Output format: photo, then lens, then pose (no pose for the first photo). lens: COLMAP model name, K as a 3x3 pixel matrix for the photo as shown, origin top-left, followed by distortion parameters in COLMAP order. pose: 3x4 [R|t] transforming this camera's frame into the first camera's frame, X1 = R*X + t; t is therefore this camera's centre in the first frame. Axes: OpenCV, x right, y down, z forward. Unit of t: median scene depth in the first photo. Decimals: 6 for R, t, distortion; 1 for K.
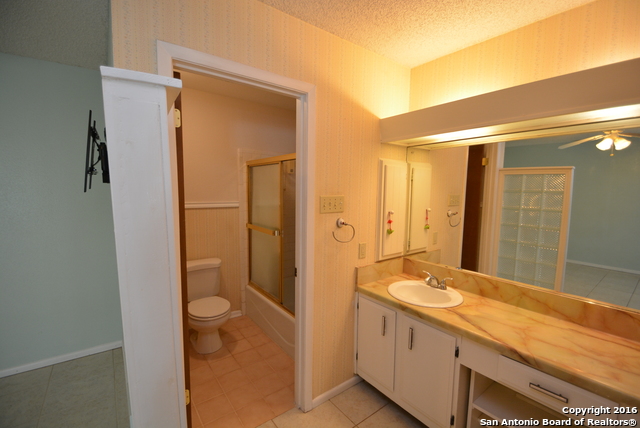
lens RADIAL K [[281.3, 0, 315.3], [0, 281.3, 213.8], [0, 0, 1]] dist [0.000503, -0.000167]
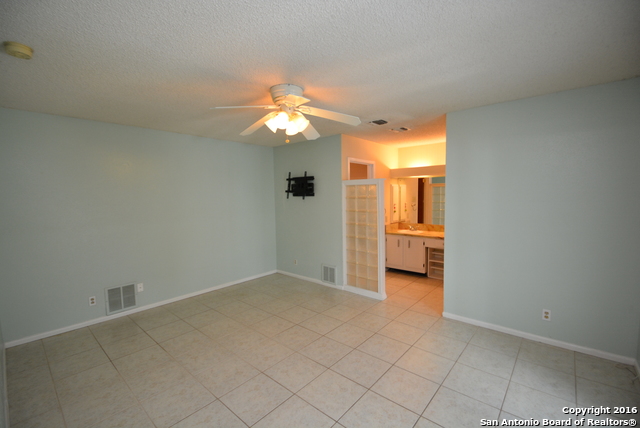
lens RADIAL K [[281.3, 0, 321.5], [0, 281.3, 217.8], [0, 0, 1]] dist [0.000503, -0.000167]
pose [[0.976819, -0.057492, 0.206203, -0.946140], [0.061708, 0.997995, -0.014067, 0.118756], [-0.204981, 0.026465, 0.978408, -1.412687]]
